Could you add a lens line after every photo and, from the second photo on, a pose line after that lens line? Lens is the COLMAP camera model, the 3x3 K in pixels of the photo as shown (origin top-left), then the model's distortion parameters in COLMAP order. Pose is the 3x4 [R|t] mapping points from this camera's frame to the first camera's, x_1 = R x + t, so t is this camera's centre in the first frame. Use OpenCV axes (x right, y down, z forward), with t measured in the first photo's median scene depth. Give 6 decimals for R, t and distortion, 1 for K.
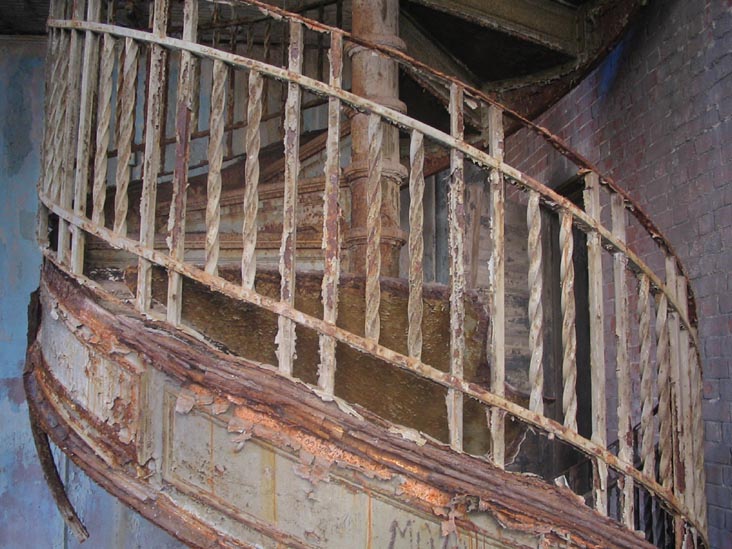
lens RADIAL K [[824.7, 0, 366.0], [0, 824.7, 274.5], [0, 0, 1]] dist [-0.150083, 0.034394]
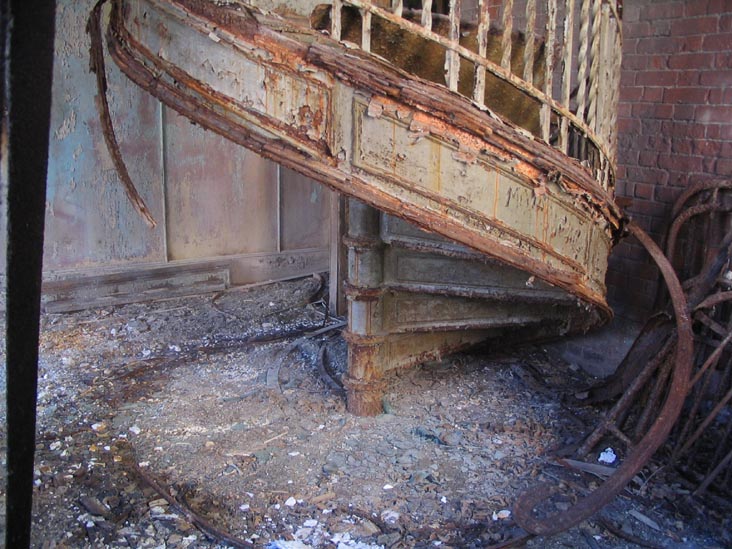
lens RADIAL K [[824.7, 0, 366.0], [0, 824.7, 274.5], [0, 0, 1]] dist [-0.150083, 0.034394]
pose [[0.915395, -0.066618, 0.397006, -0.834775], [-0.075387, 0.940395, 0.331623, -0.042236], [-0.395434, -0.333495, 0.855811, -0.290985]]
